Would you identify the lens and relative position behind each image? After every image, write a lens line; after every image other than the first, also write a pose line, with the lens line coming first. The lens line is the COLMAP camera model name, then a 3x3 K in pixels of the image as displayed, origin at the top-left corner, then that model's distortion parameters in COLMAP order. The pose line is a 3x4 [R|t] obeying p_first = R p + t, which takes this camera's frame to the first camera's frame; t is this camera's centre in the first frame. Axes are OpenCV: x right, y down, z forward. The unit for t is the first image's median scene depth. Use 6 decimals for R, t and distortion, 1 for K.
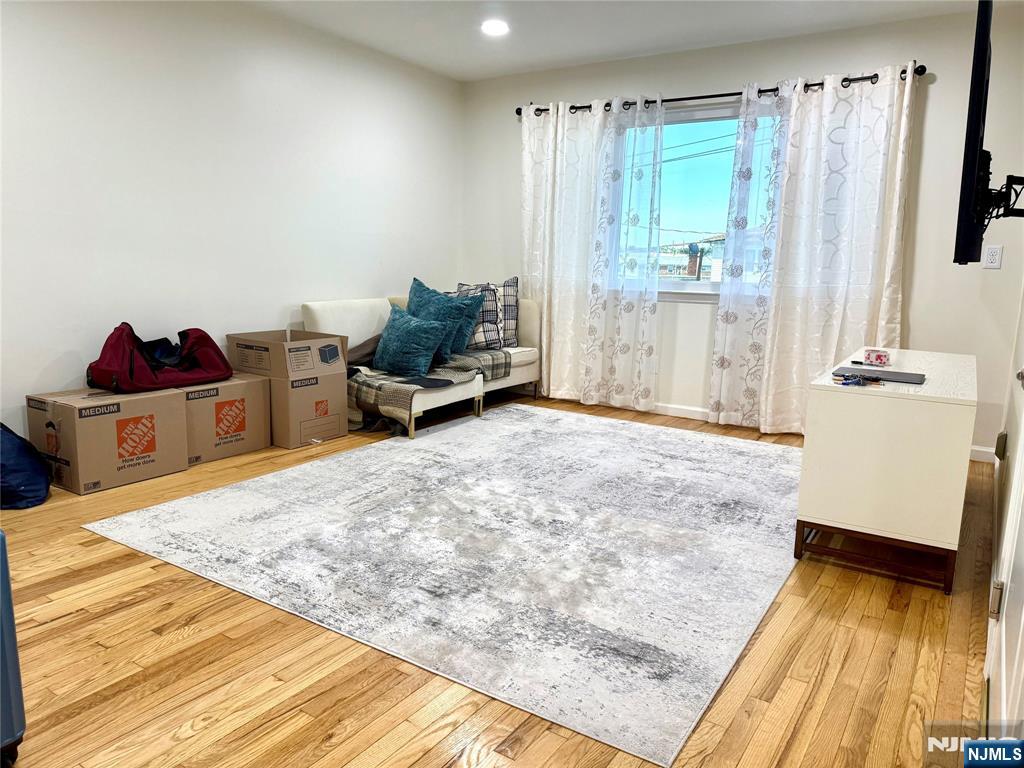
lens RADIAL K [[719.2, 0, 512.0], [0, 719.2, 384.0], [0, 0, 1]] dist [0.054554, -0.111490]
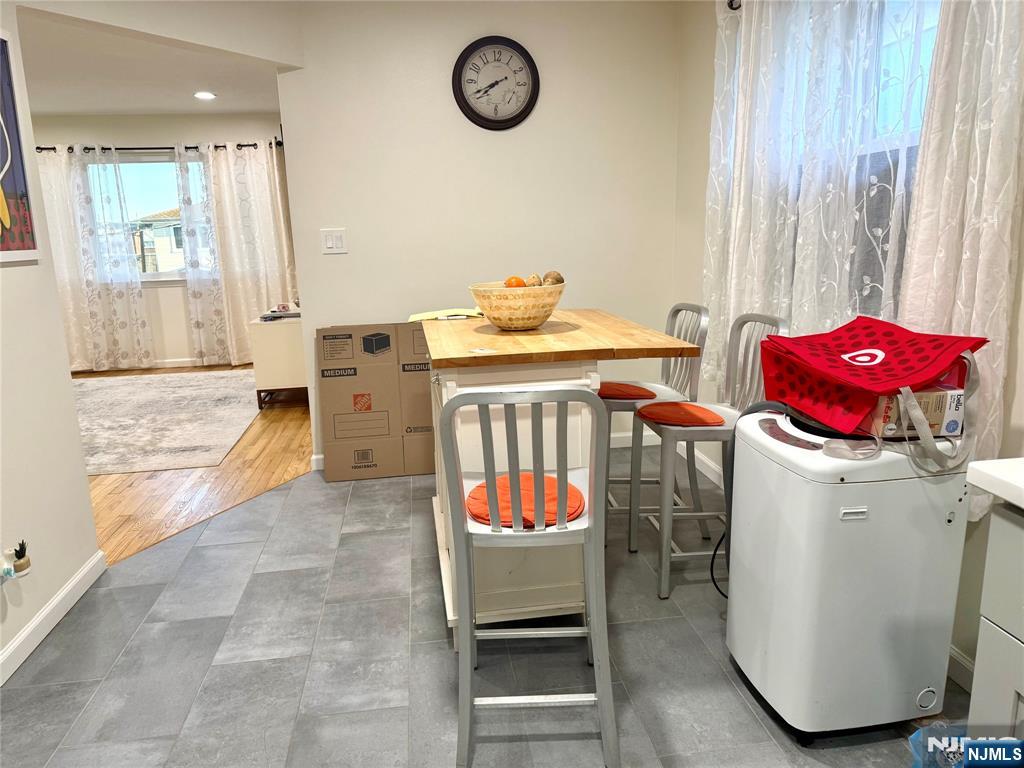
lens RADIAL K [[708.6, 0, 512.2], [0, 708.6, 398.0], [0, 0, 1]] dist [-0.003699, 0.000572]
pose [[0.745357, -0.200312, 0.635860, -0.199484], [0.160168, 0.979662, 0.120869, 0.048546], [-0.647139, 0.011754, 0.762282, -0.577087]]
